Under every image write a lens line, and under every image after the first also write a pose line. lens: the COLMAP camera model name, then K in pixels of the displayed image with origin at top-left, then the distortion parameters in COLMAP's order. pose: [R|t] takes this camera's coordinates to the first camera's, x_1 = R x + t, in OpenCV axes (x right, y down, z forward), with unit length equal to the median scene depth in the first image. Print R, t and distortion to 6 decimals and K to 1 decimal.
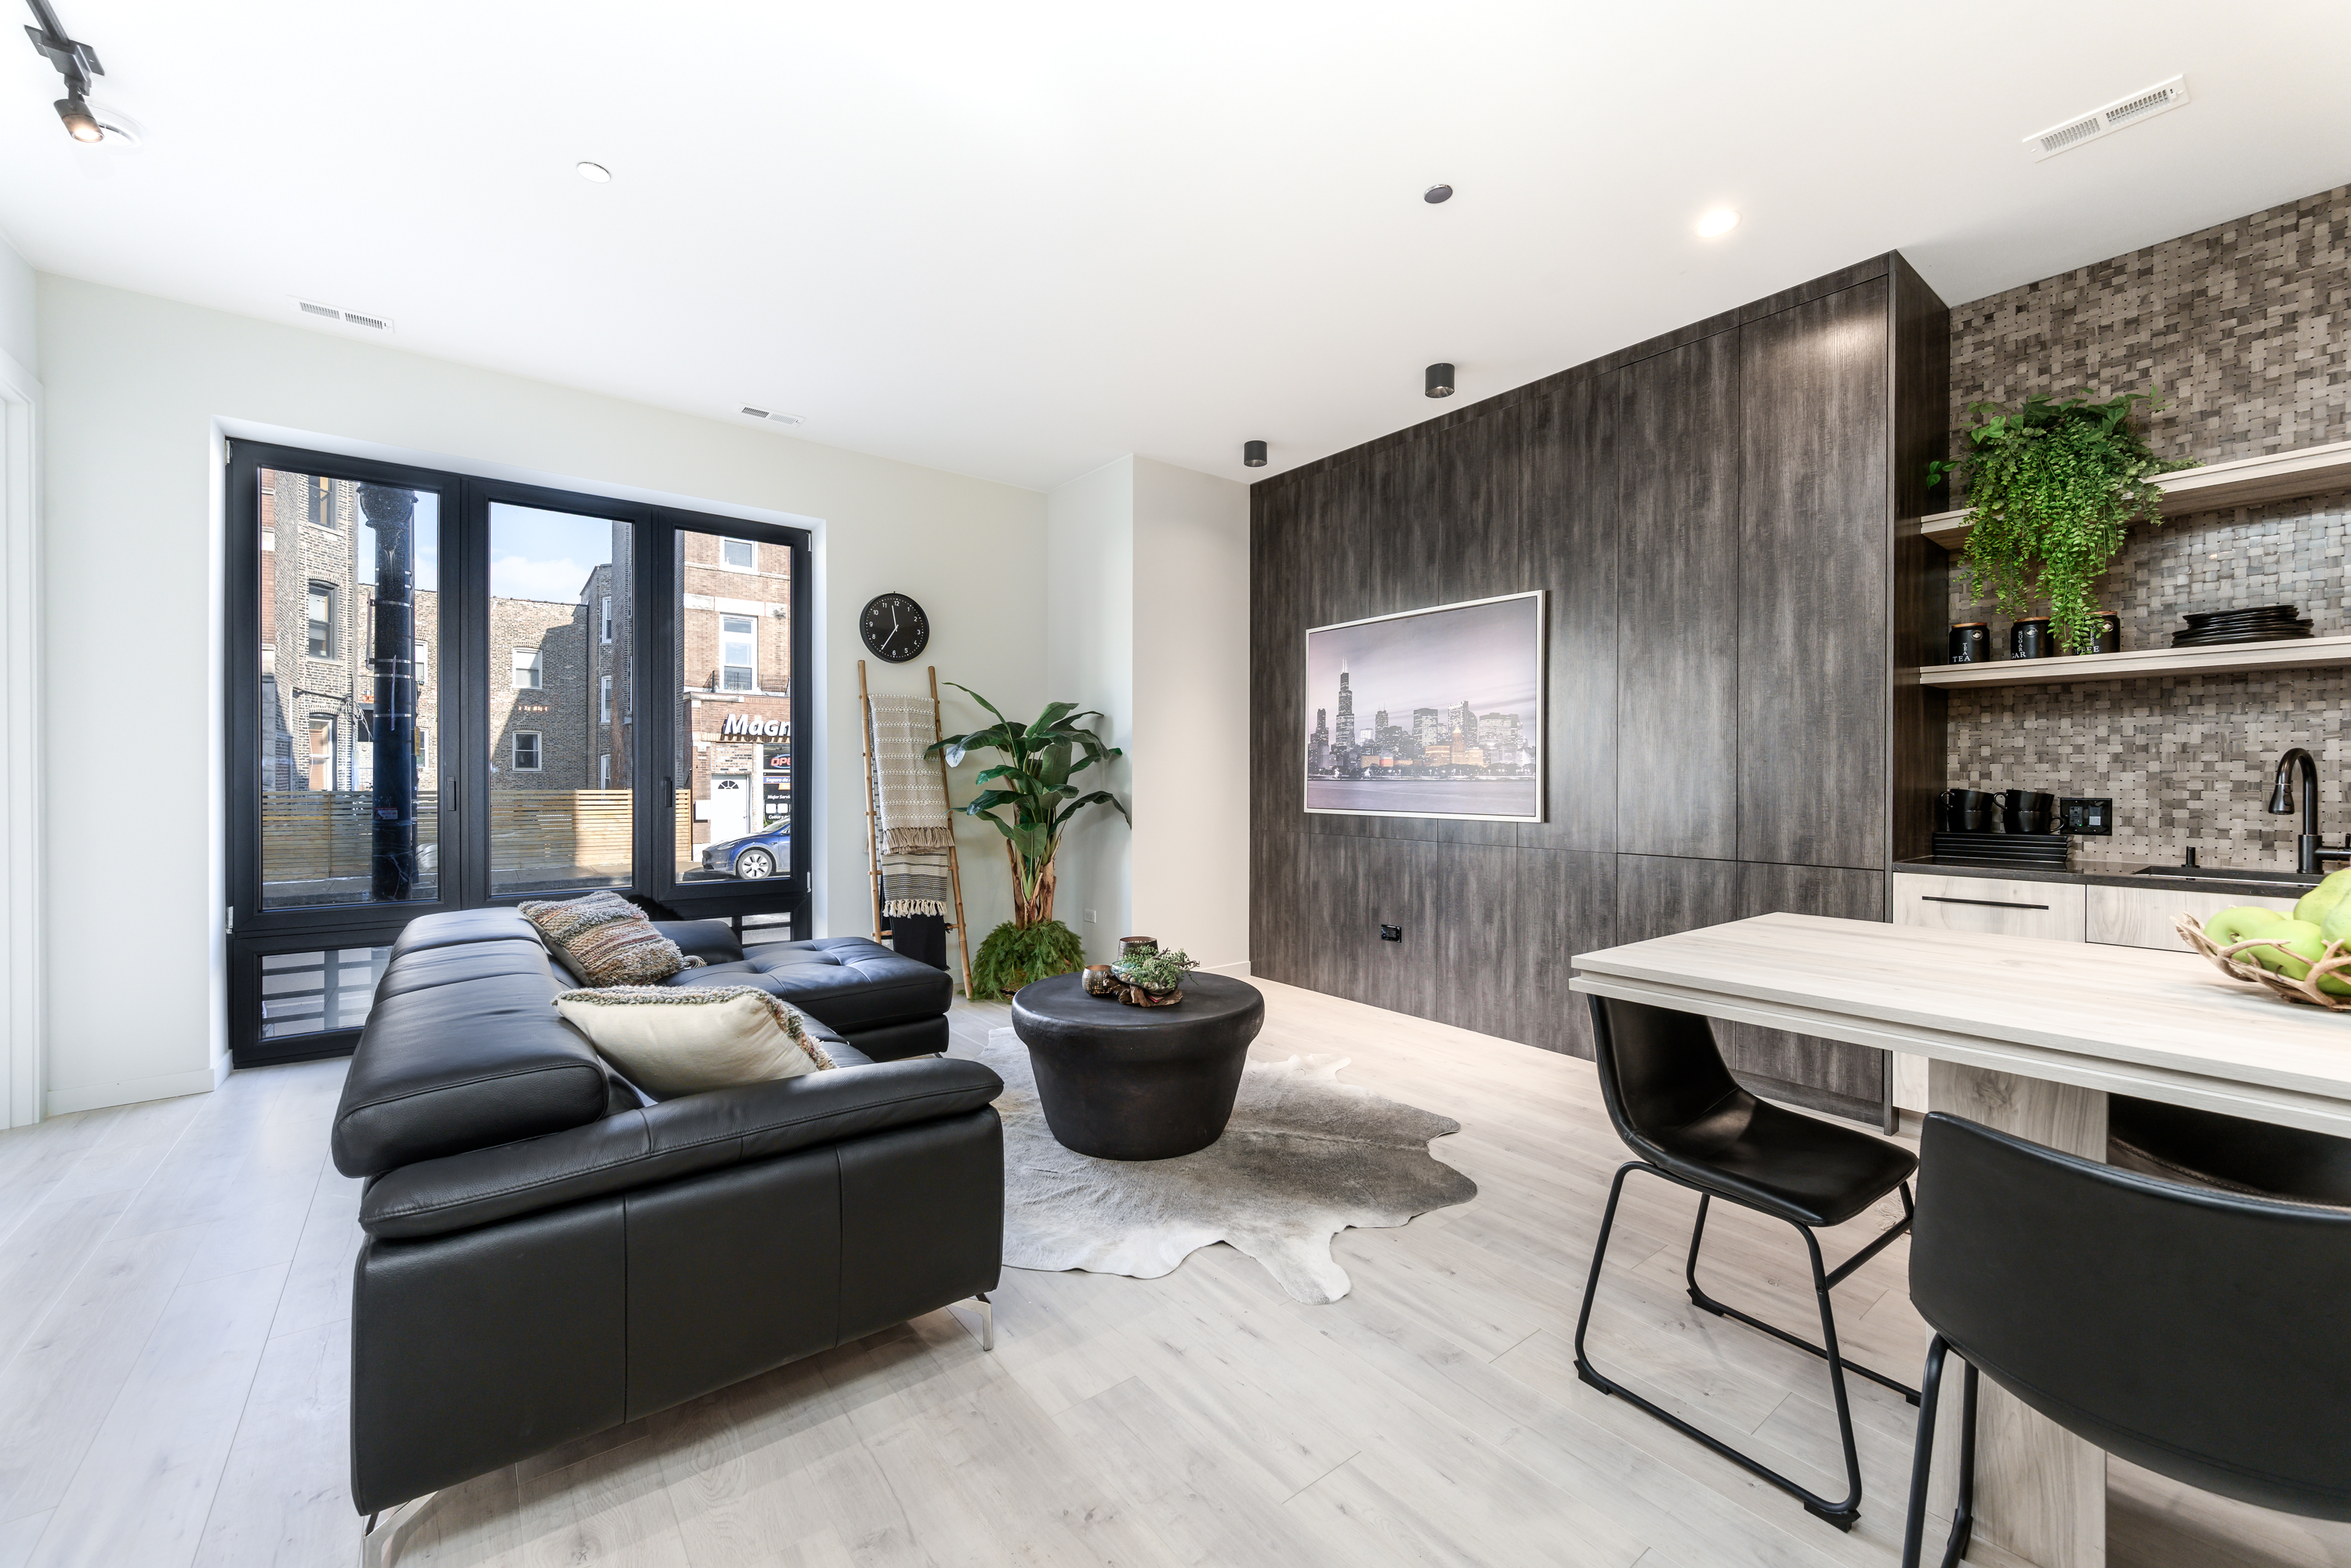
lens RADIAL K [[922.4, 0, 1175.5], [0, 922.4, 784.0], [0, 0, 1]] dist [-0.000576, 0.000100]
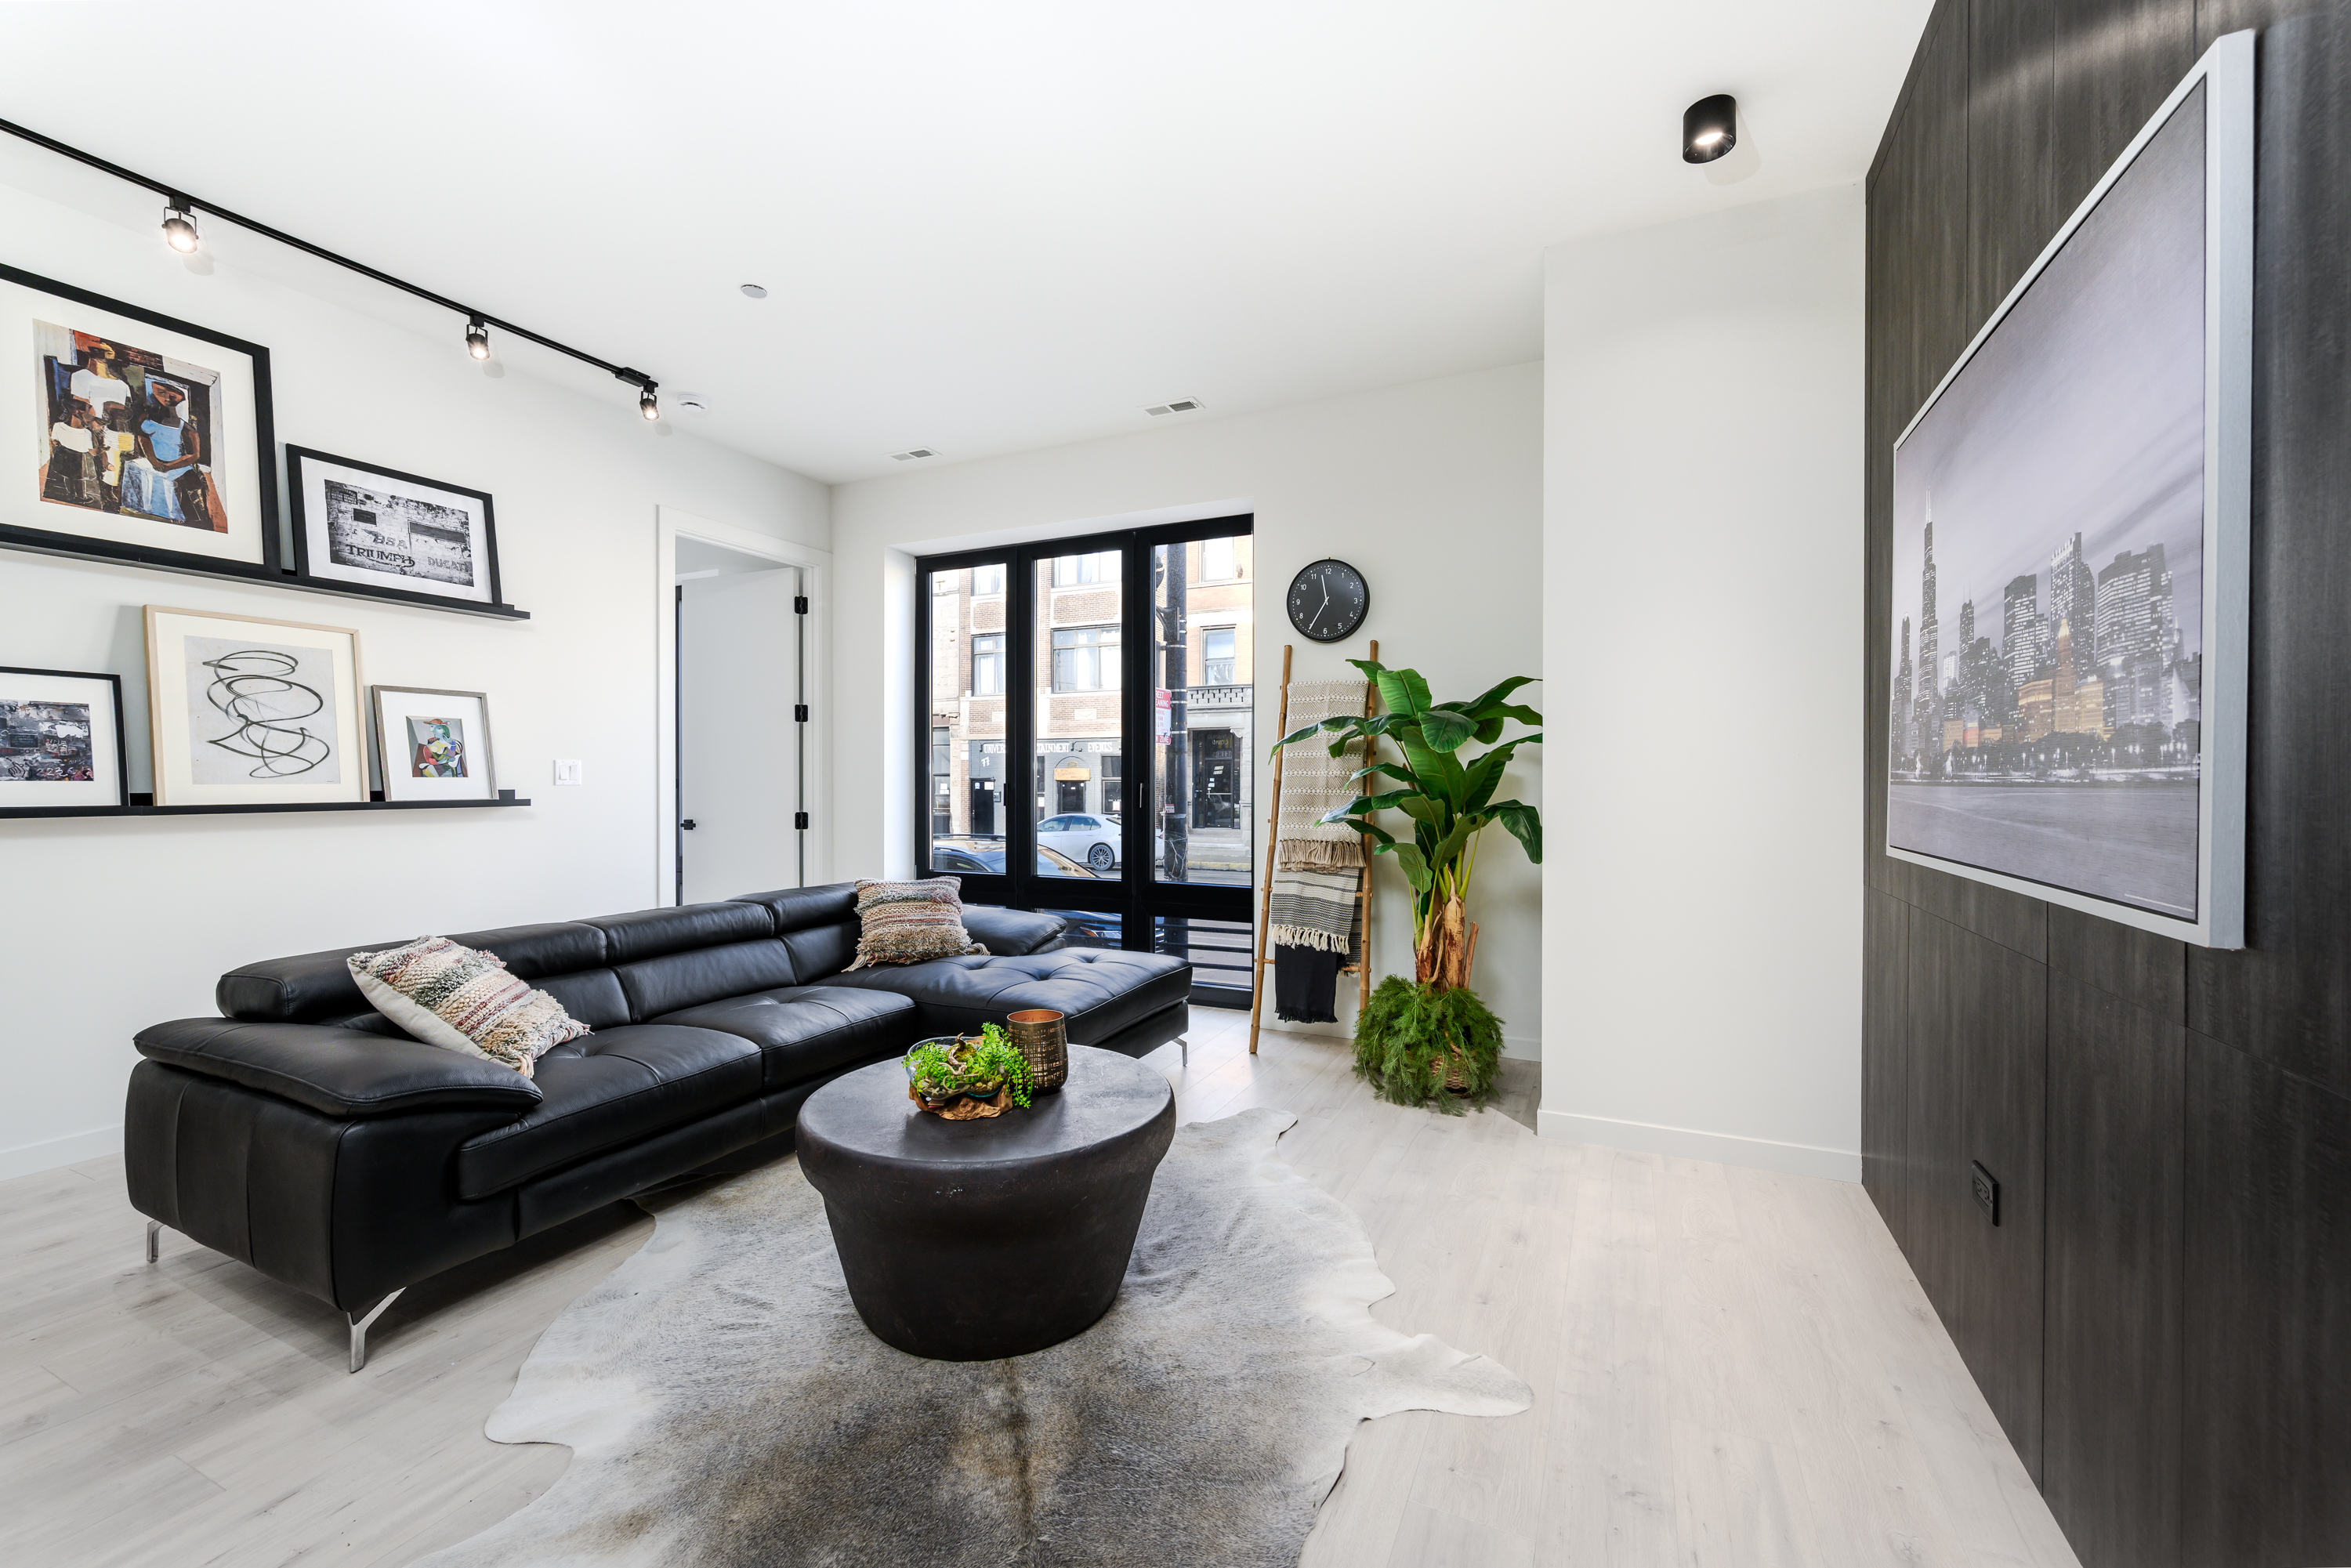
lens RADIAL K [[939.9, 0, 1175.5], [0, 939.9, 784.0], [0, 0, 1]] dist [0.000636, 0.000081]
pose [[0.450149, 0.002354, -0.892950, 0.585805], [-0.006269, 0.999980, -0.000524, -0.002256], [0.892931, 0.005834, 0.450155, 0.731766]]
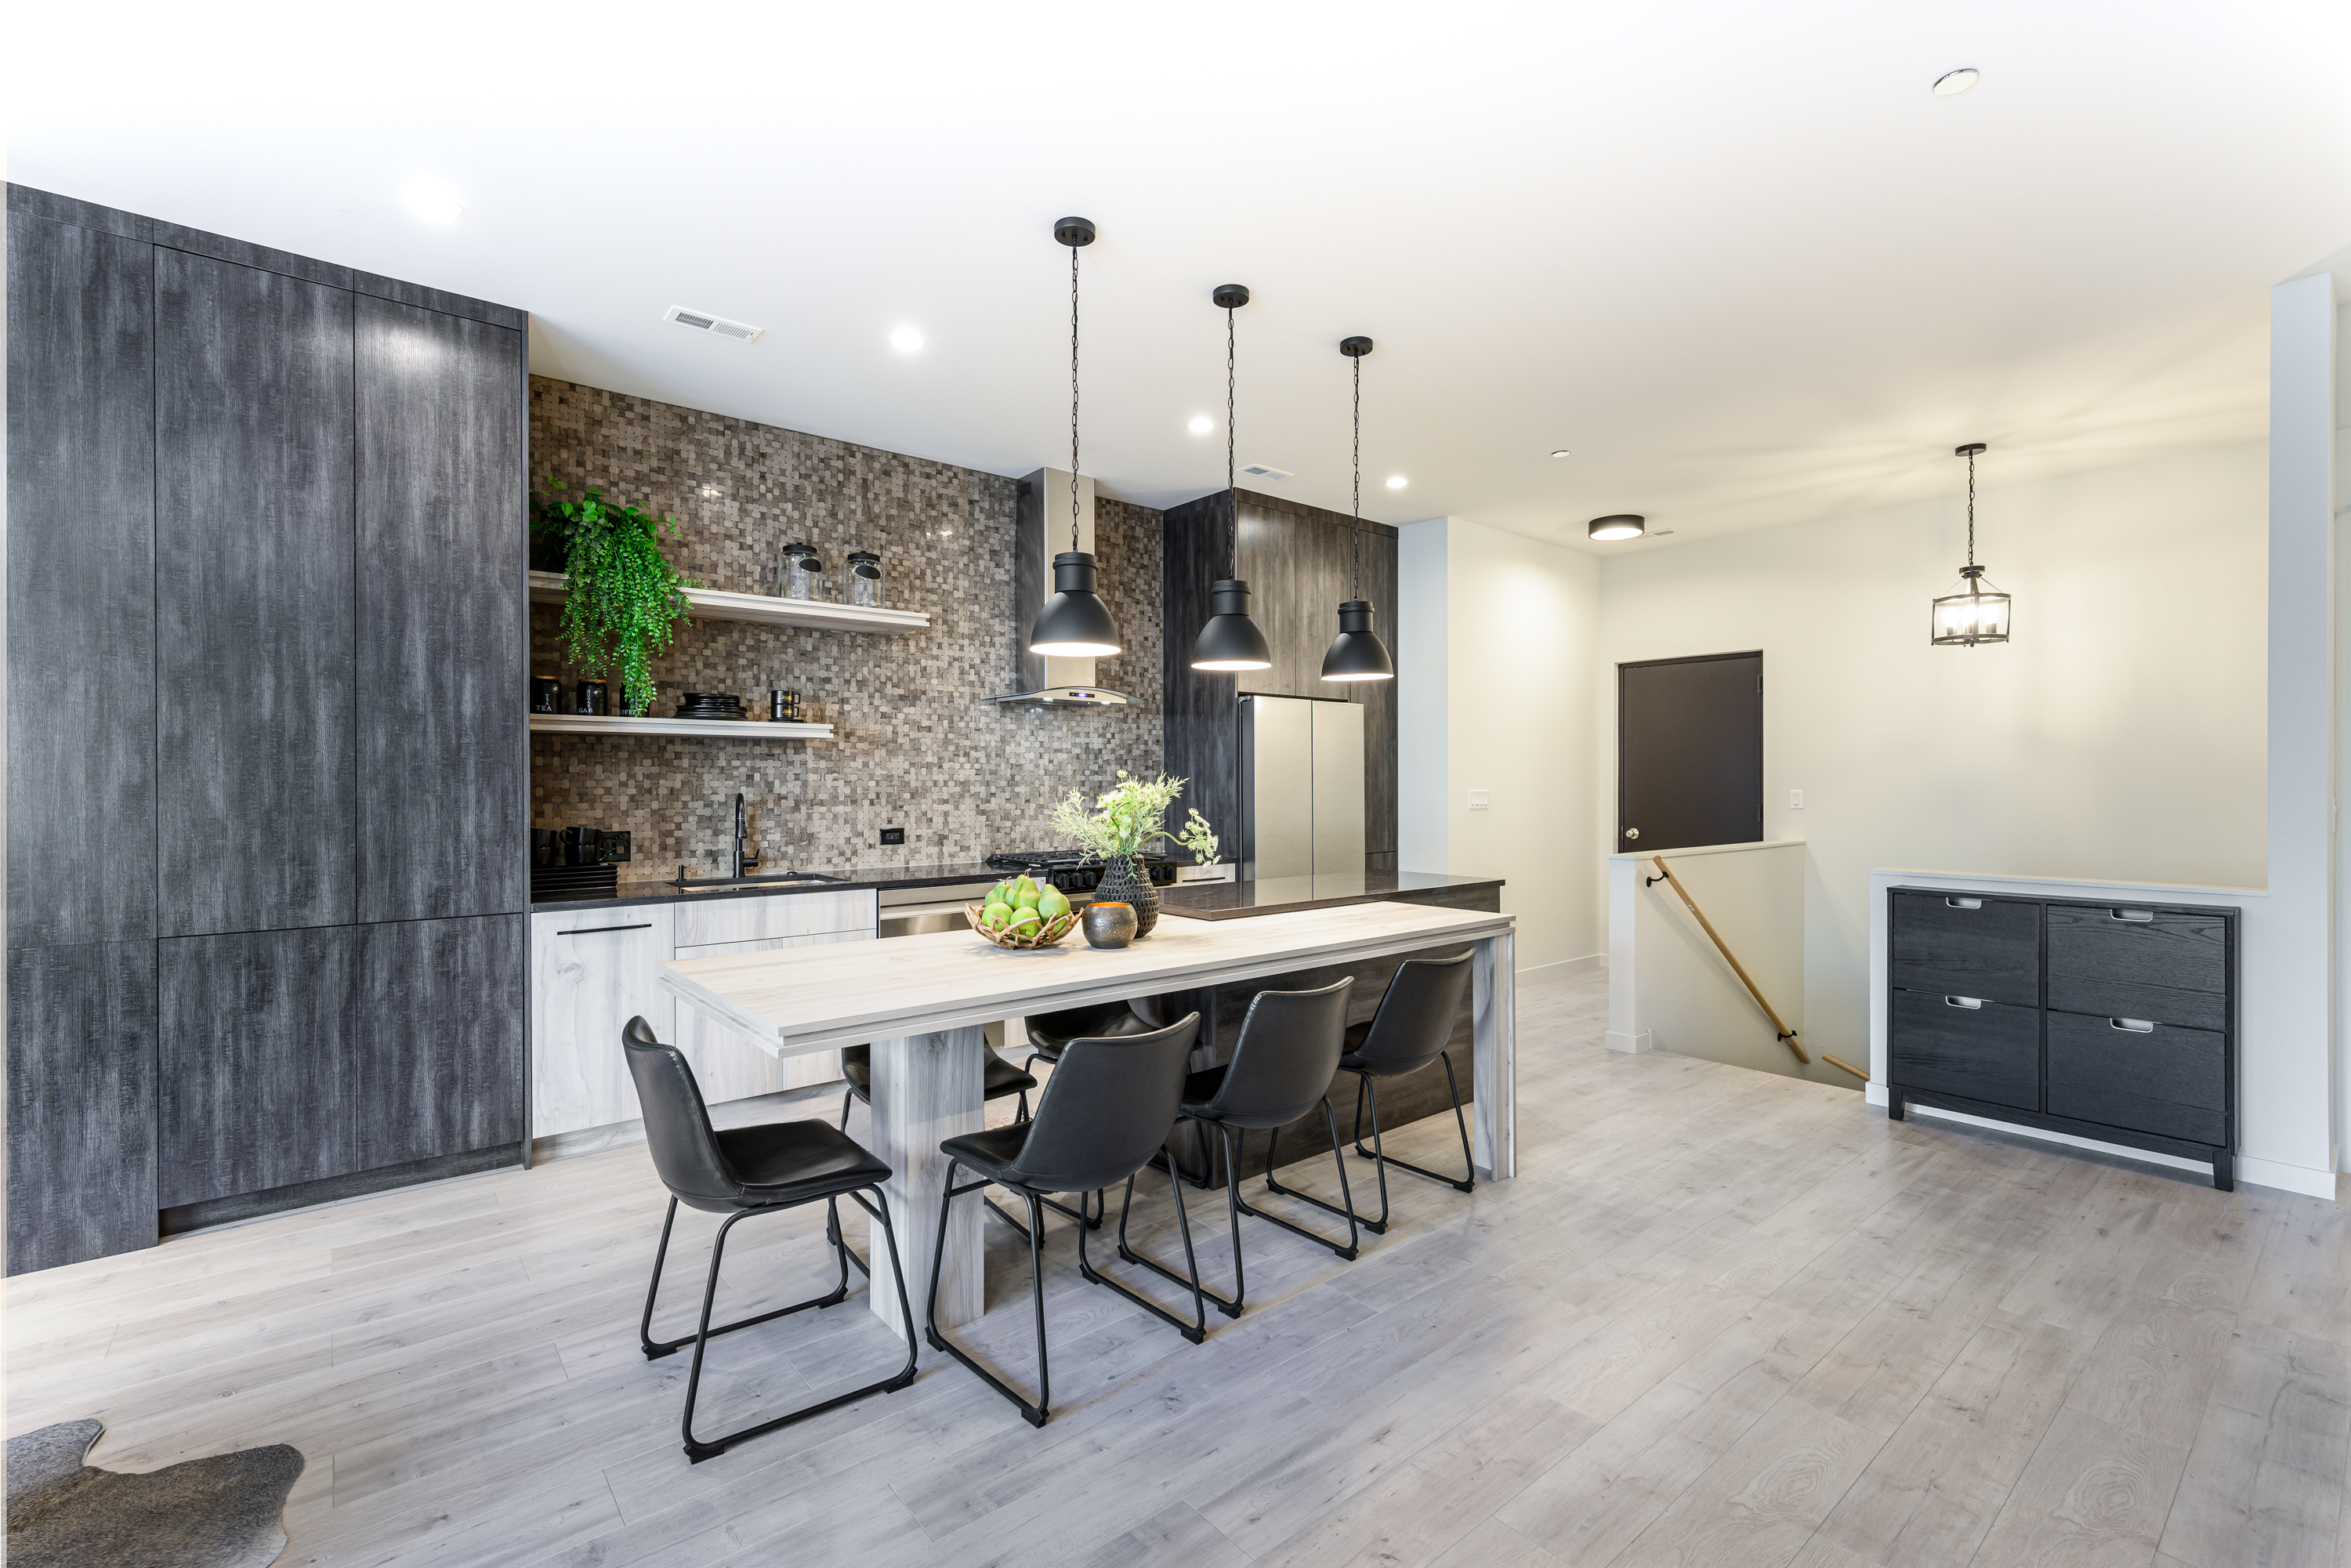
lens RADIAL K [[1031.7, 0, 1186.4], [0, 1031.7, 785.3], [0, 0, 1]] dist [0.004216, 0.000139]
pose [[-0.031143, -0.004563, 0.999505, -0.357448], [0.007756, 0.999958, 0.004807, -0.042222], [-0.999485, 0.007902, -0.031106, 0.265466]]
